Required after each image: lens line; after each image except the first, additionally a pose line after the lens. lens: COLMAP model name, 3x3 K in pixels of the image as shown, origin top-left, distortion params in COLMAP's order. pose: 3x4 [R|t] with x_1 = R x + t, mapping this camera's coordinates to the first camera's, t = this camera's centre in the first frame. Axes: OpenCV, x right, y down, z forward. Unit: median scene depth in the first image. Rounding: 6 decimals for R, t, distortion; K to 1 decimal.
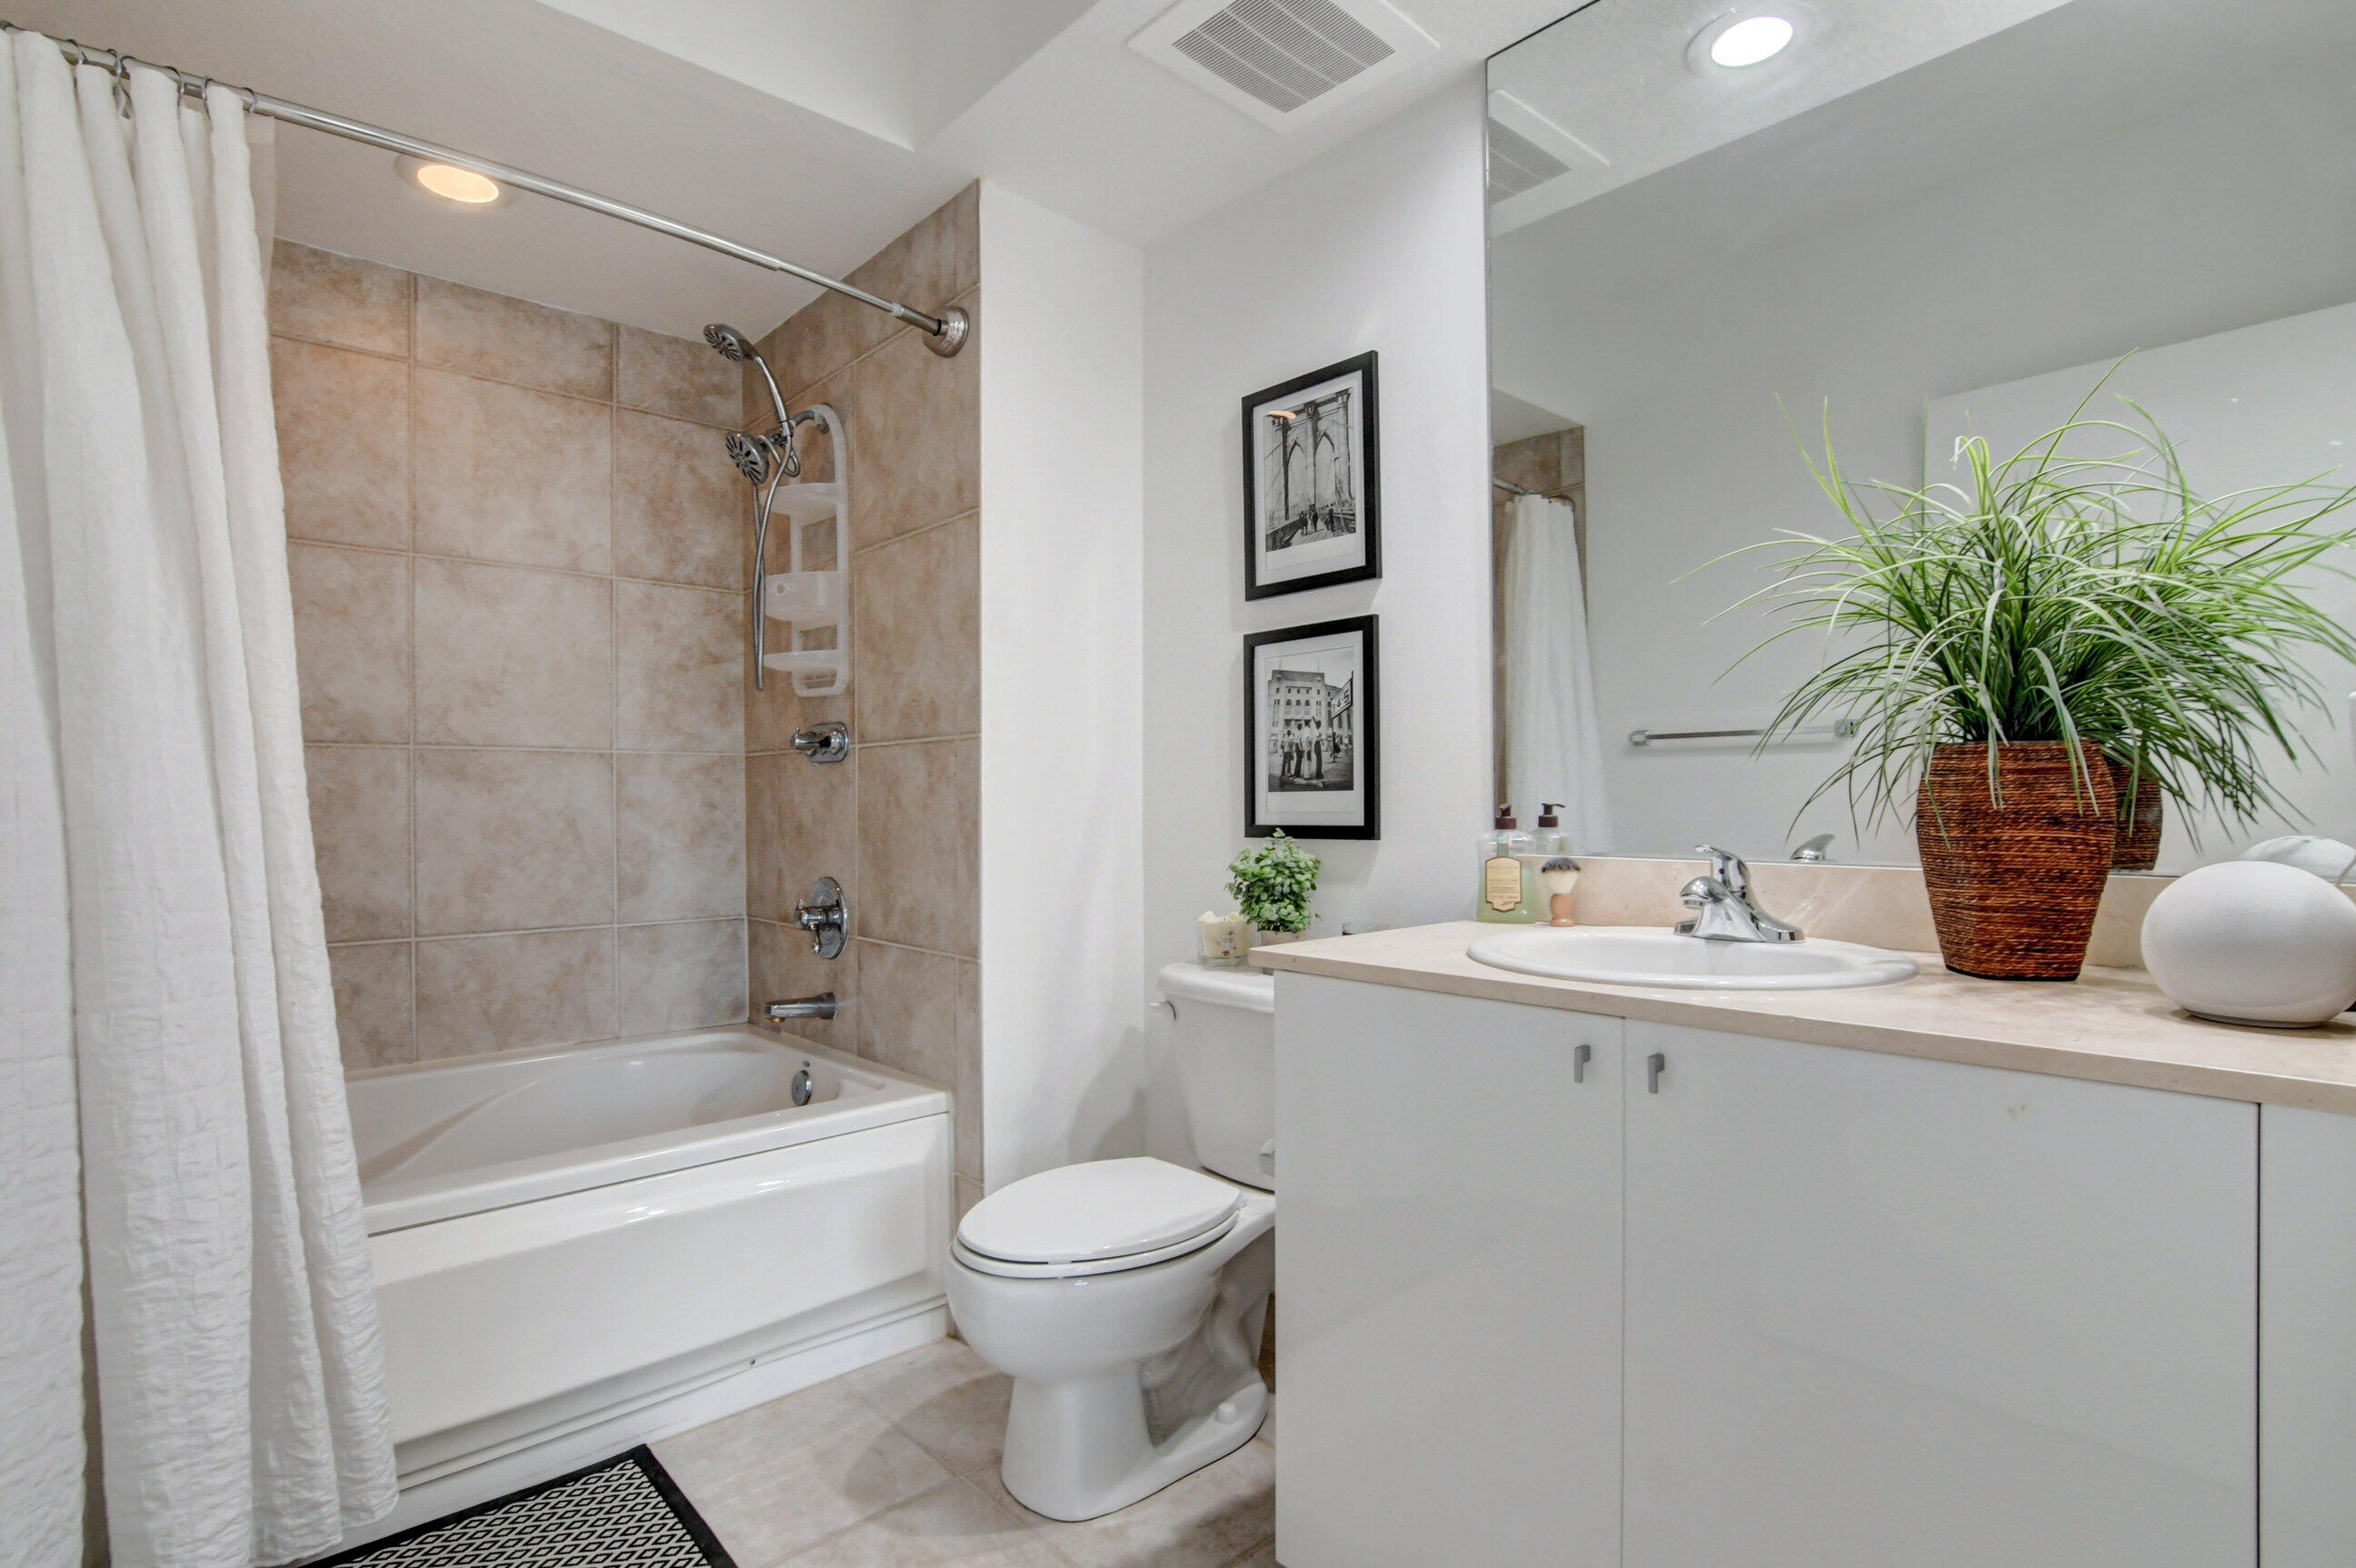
lens RADIAL K [[1156.3, 0, 1174.6], [0, 1156.3, 783.3], [0, 0, 1]] dist [-0.030140, 0.010143]
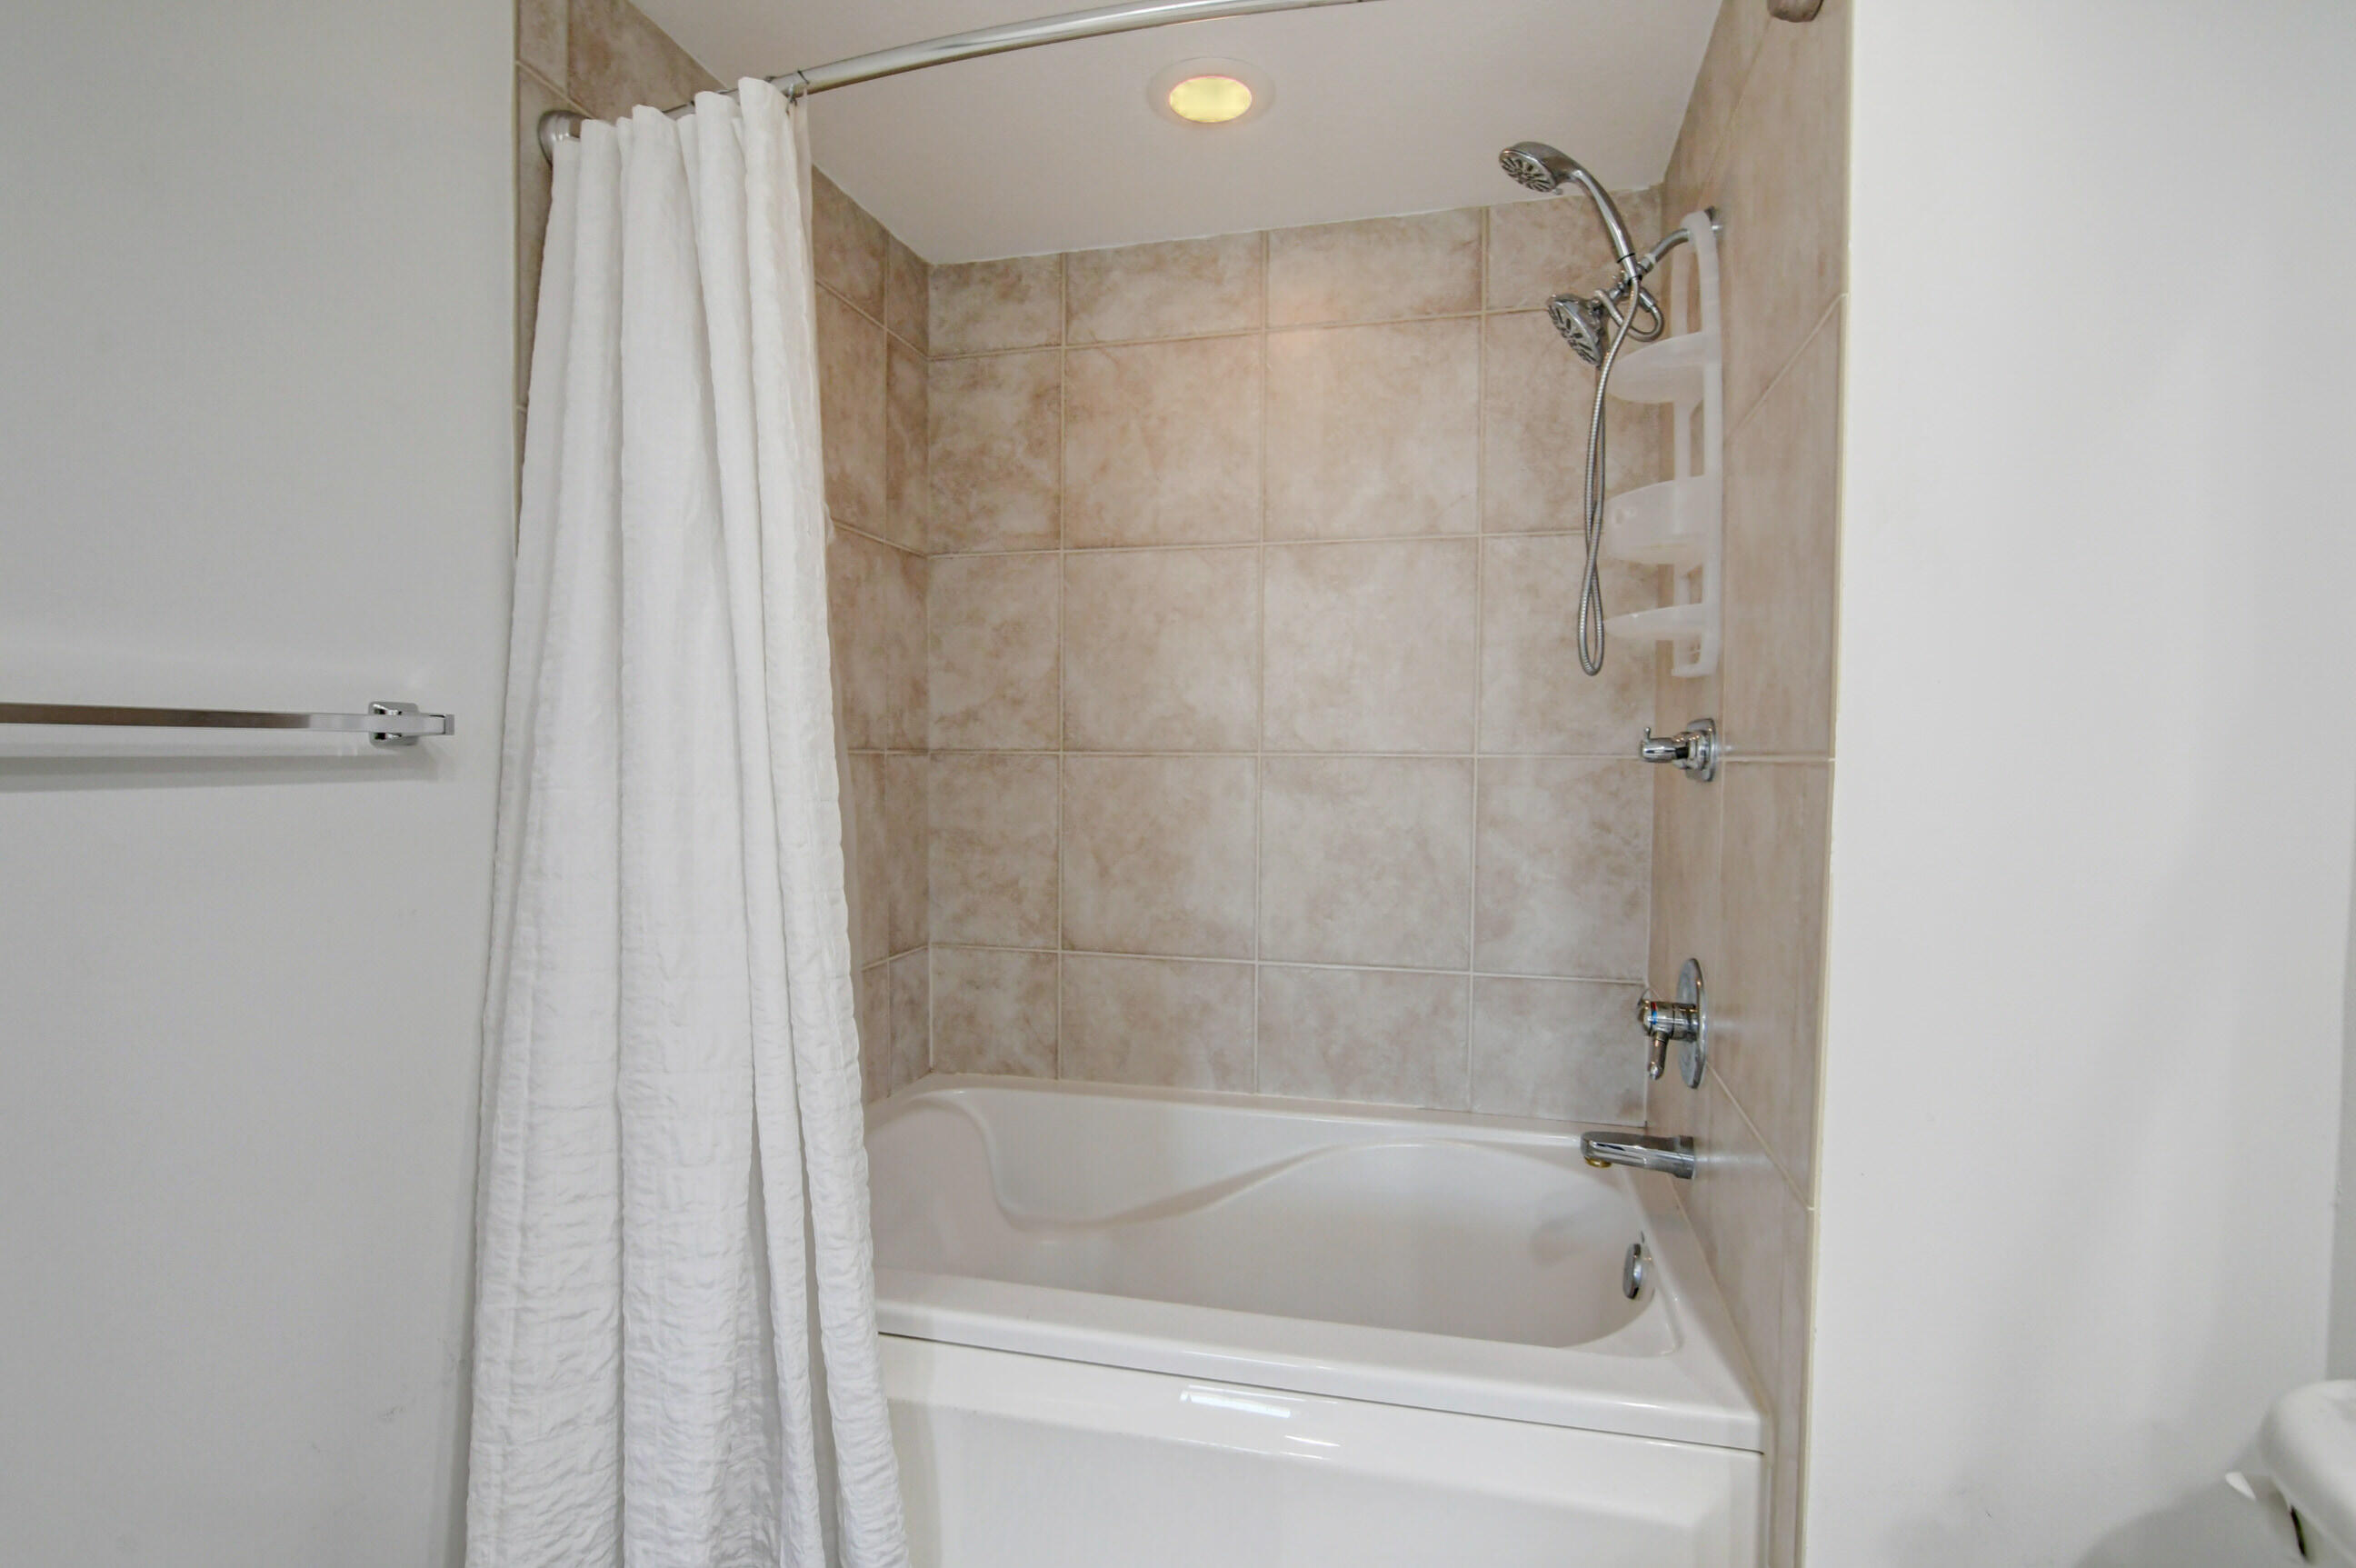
lens RADIAL K [[1156.3, 0, 1177.0], [0, 1156.3, 798.9], [0, 0, 1]] dist [-0.030140, 0.010143]
pose [[0.541651, 0.042215, -0.839543, 0.078005], [0.003611, 0.998612, 0.052544, -0.043602], [0.840596, -0.031492, 0.540747, 0.420094]]
